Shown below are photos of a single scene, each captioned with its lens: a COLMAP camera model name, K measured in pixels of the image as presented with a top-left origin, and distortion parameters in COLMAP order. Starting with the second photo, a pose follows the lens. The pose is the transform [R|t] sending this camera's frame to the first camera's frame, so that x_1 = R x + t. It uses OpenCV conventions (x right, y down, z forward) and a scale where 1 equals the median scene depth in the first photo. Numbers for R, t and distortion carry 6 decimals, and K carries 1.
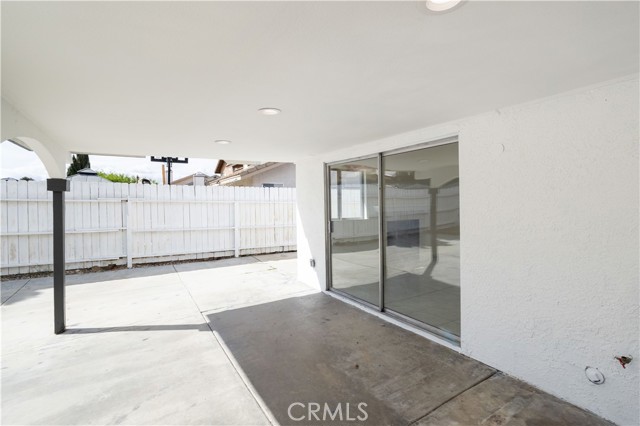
lens RADIAL K [[309.3, 0, 320.0], [0, 309.3, 213.0], [0, 0, 1]] dist [0.001445, 0.001205]
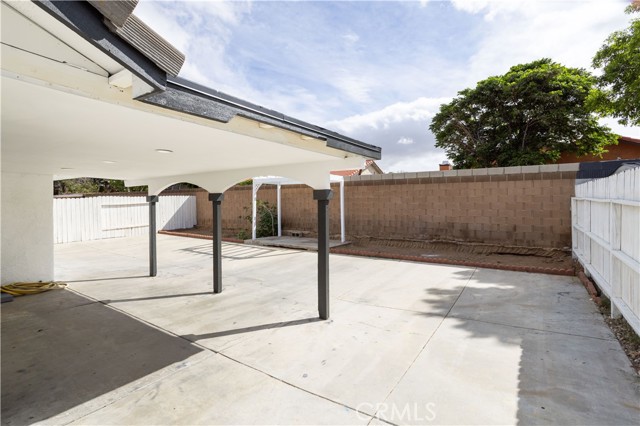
lens RADIAL K [[308.6, 0, 323.7], [0, 308.6, 204.2], [0, 0, 1]] dist [-0.001247, -0.000492]
pose [[-0.910952, 0.009783, -0.412397, -0.371548], [0.000364, 0.999737, 0.022911, -0.082706], [0.412513, 0.020721, -0.910716, 2.153202]]
